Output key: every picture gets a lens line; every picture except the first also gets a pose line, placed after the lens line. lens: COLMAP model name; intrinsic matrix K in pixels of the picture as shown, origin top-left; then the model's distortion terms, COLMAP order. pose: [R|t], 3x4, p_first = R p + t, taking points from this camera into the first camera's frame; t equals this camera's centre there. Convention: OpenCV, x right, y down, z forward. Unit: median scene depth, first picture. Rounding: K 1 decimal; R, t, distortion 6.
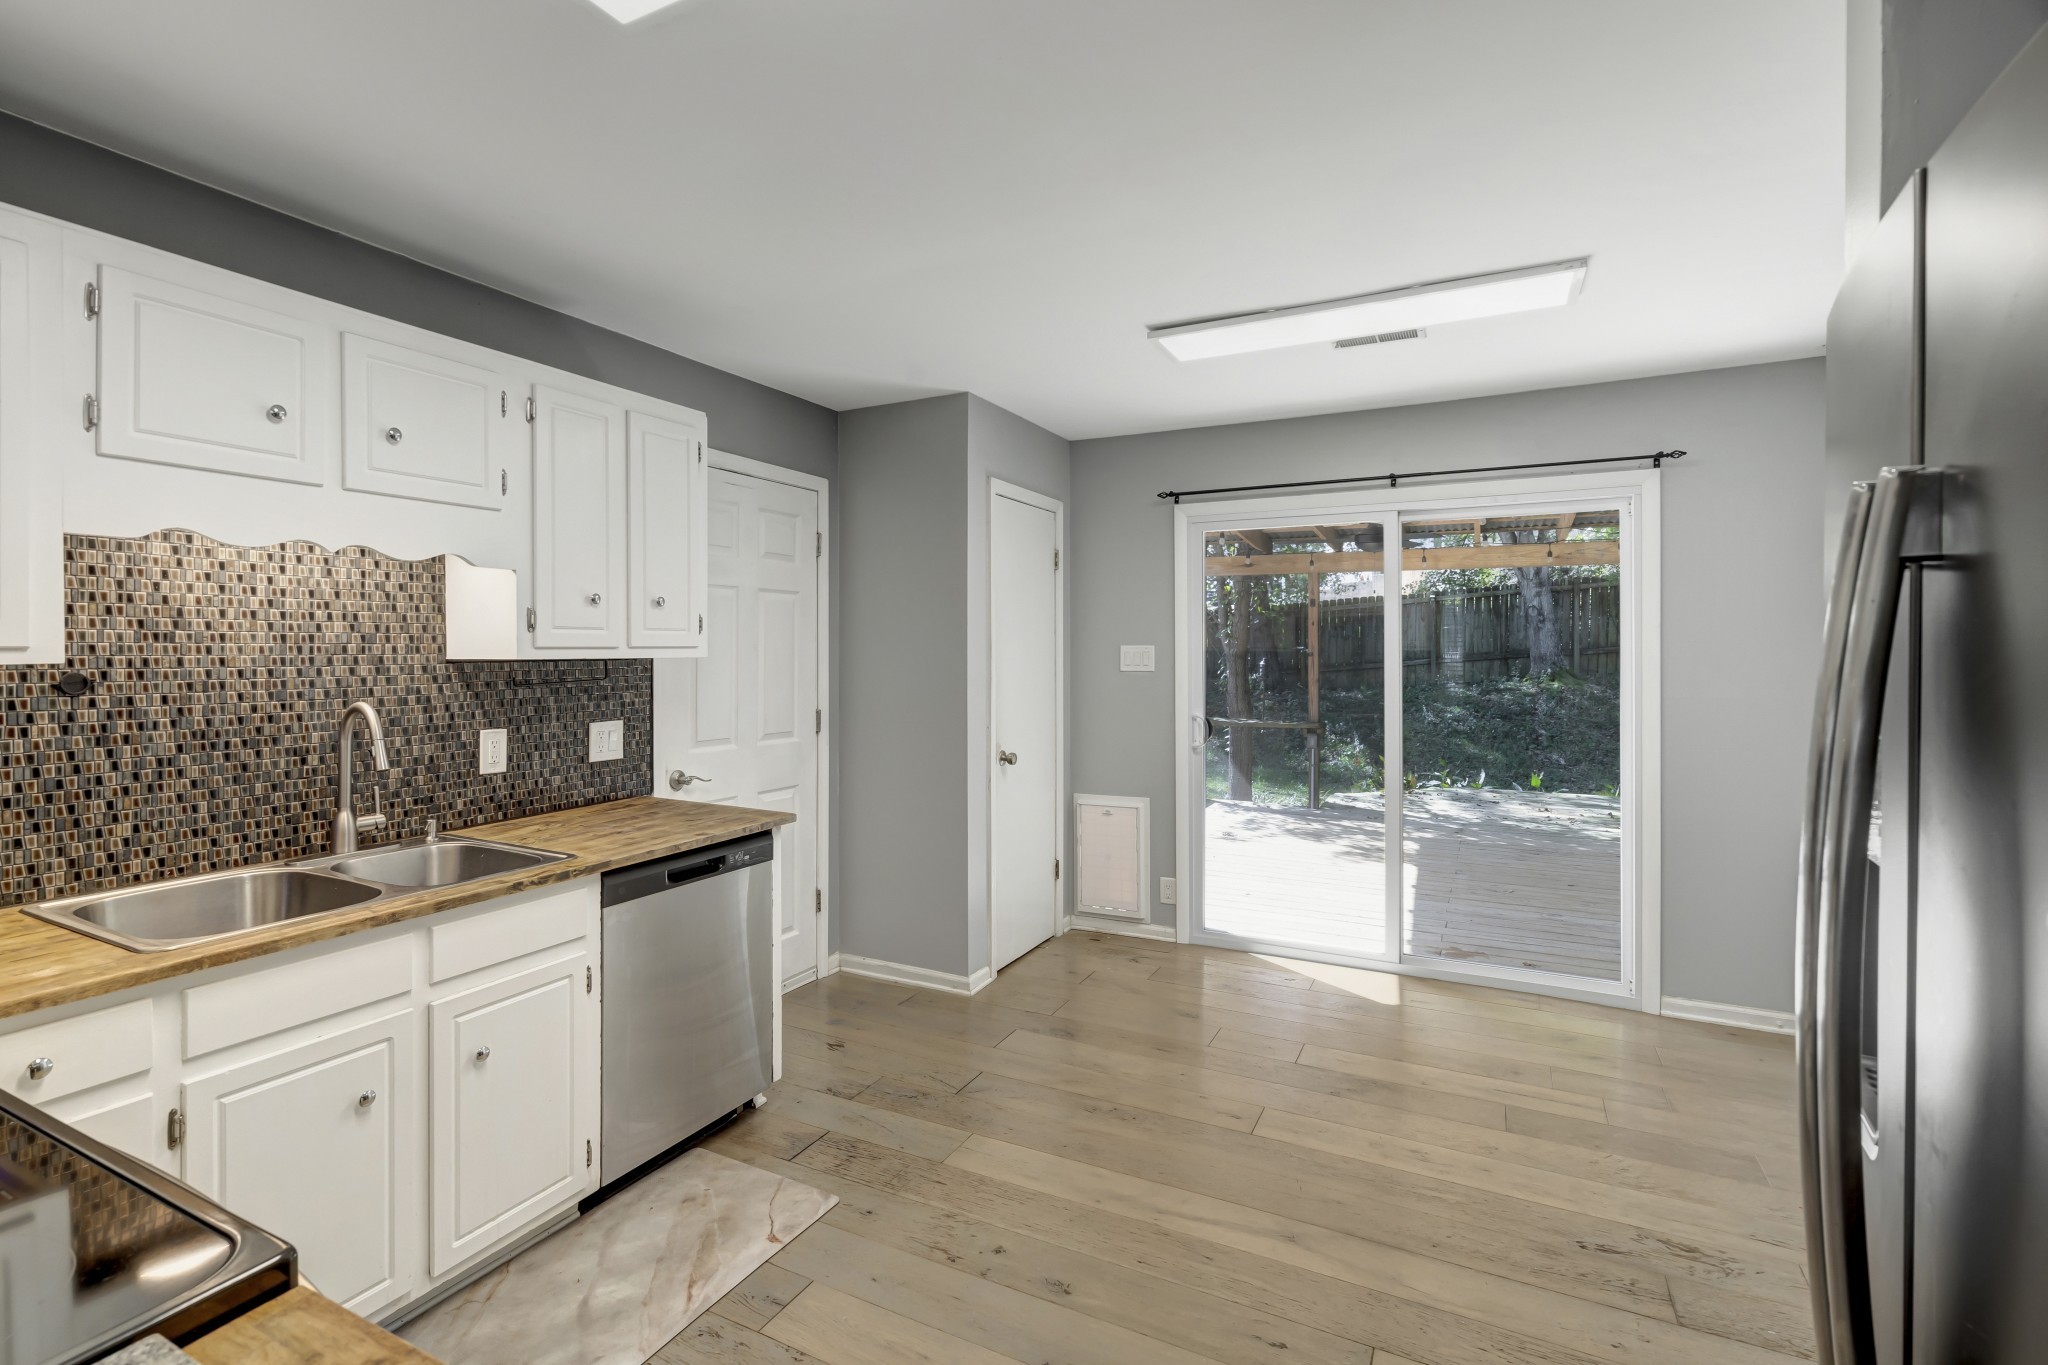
lens RADIAL K [[958.6, 0, 1003.7], [0, 958.6, 648.0], [0, 0, 1]] dist [-0.000141, -0.000078]
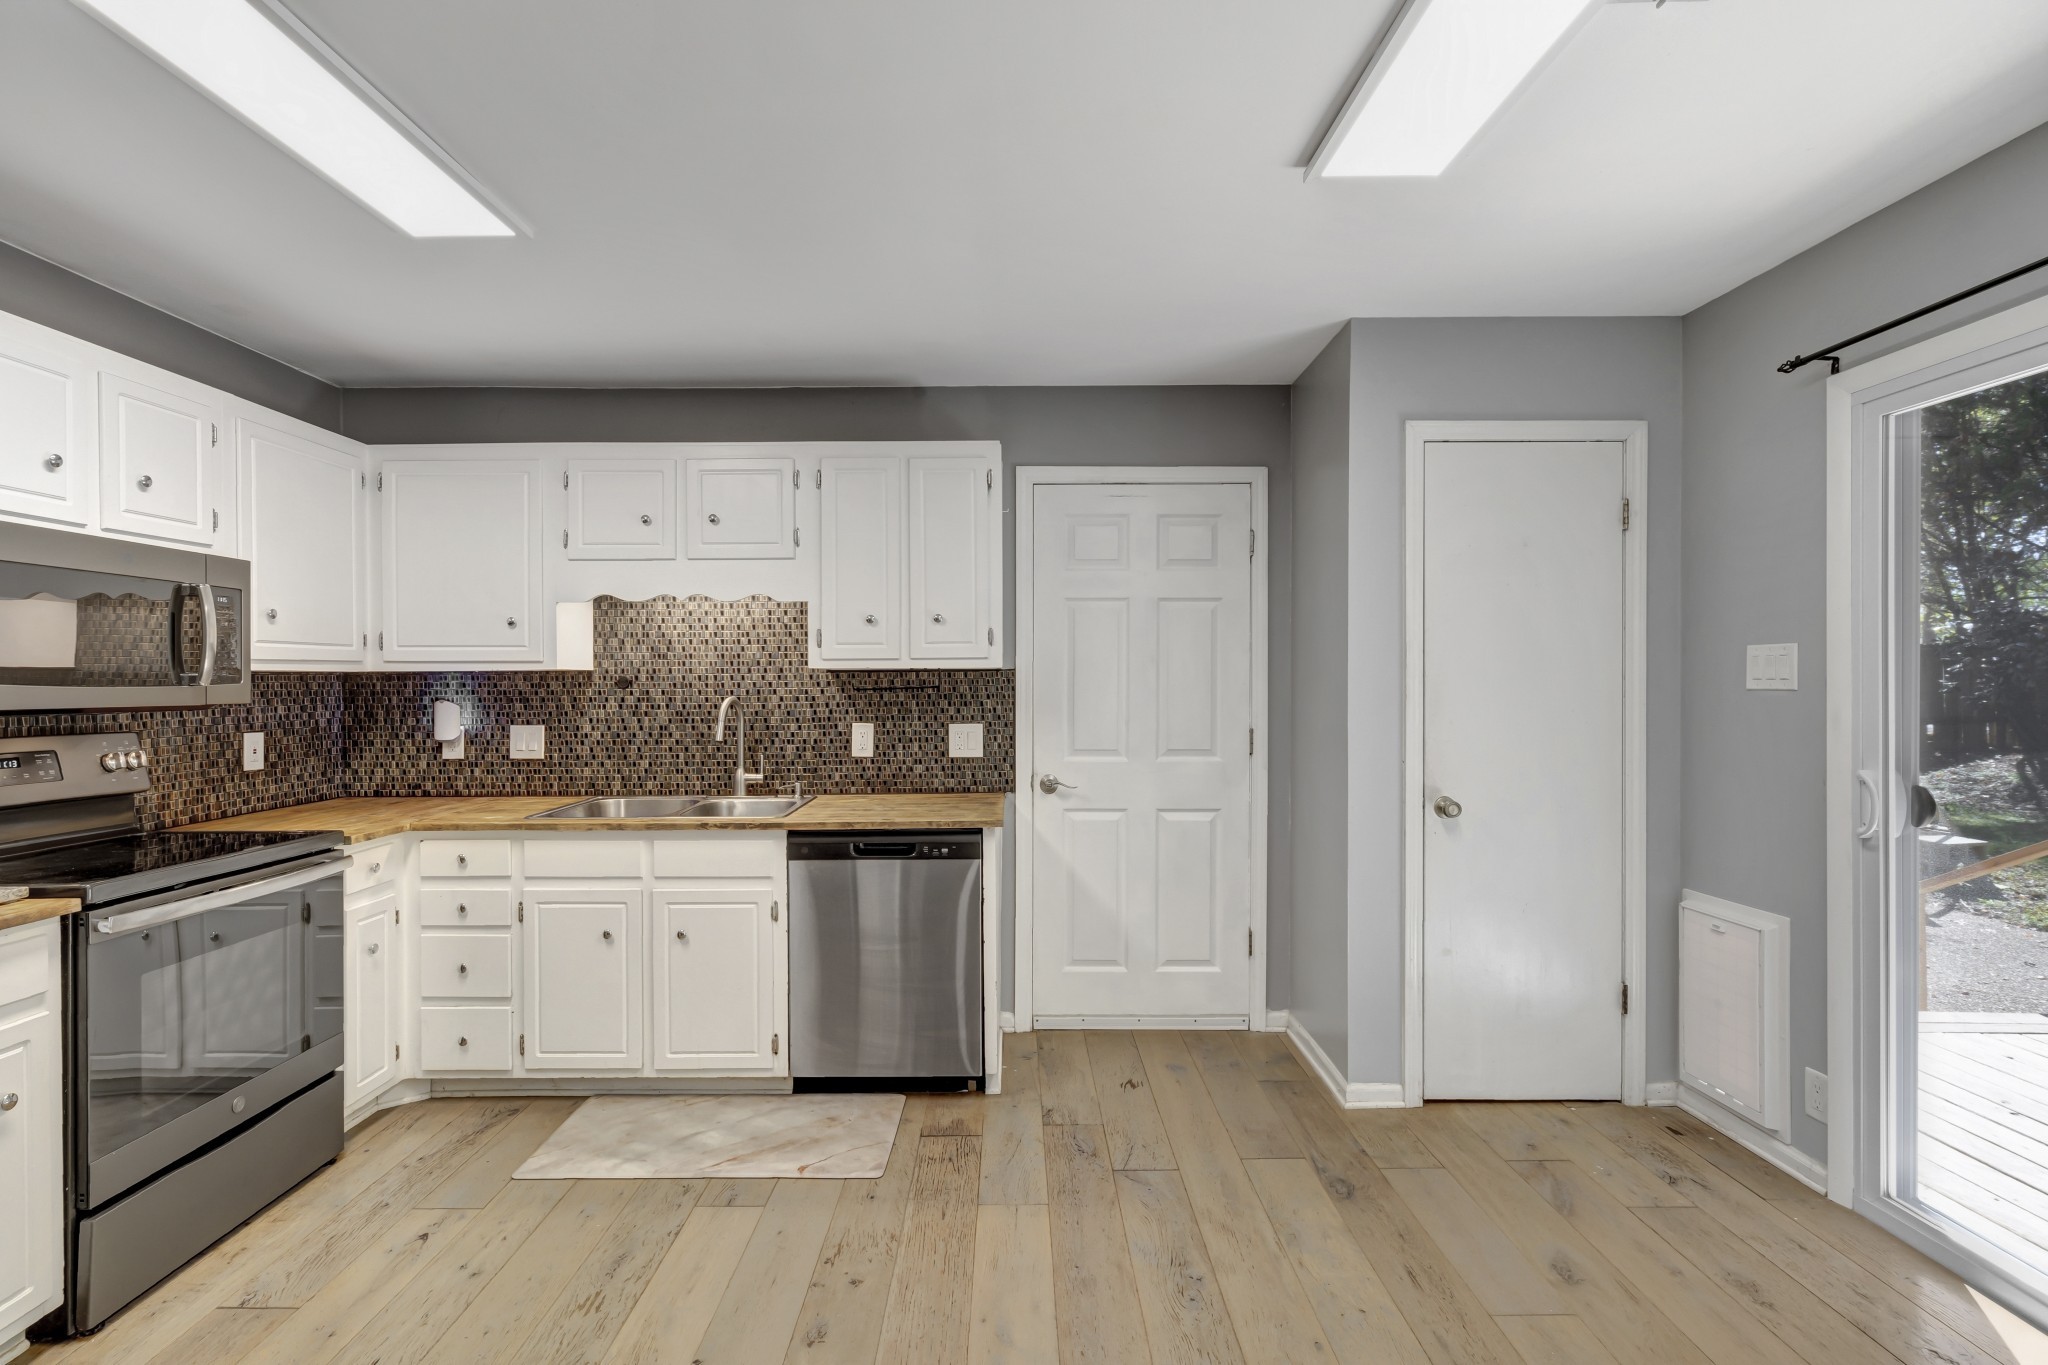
lens RADIAL K [[976.0, 0, 1004.0], [0, 976.0, 683.7], [0, 0, 1]] dist [0.001987, 0.000251]
pose [[0.454999, -0.001194, -0.890491, 0.816284], [0.005089, 0.999986, 0.001259, 0.032496], [0.890478, -0.005105, 0.454998, 0.615028]]
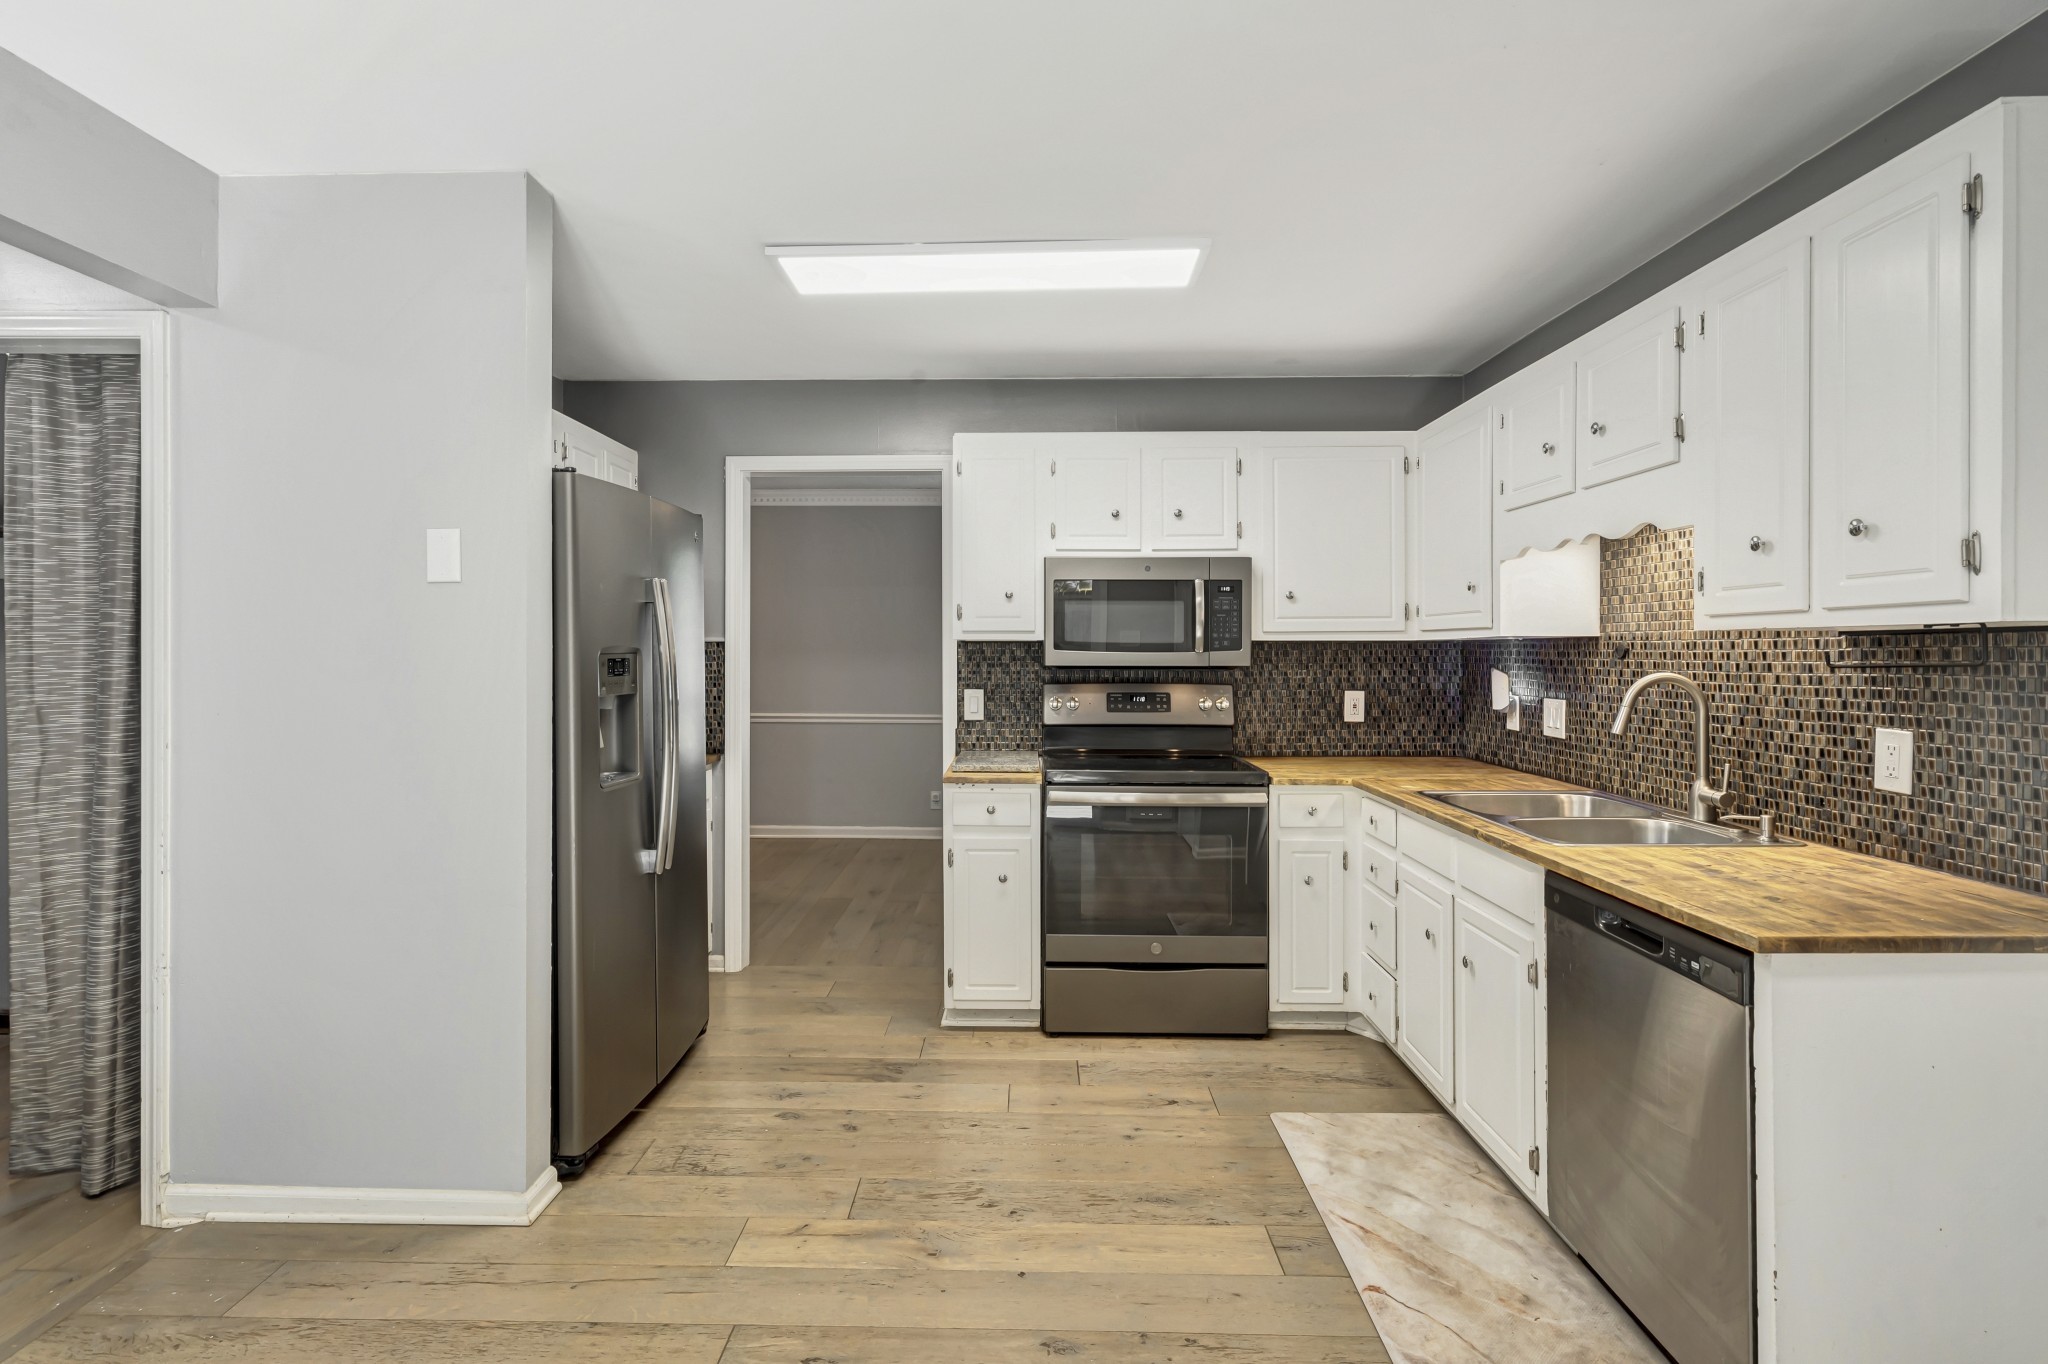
lens RADIAL K [[958.6, 0, 1003.7], [0, 958.6, 647.5], [0, 0, 1]] dist [-0.000141, -0.000078]
pose [[-0.898153, -0.002320, -0.439677, 0.404036], [-0.000617, 0.999992, -0.004016, 0.029992], [0.439683, -0.003336, -0.898147, 1.469985]]
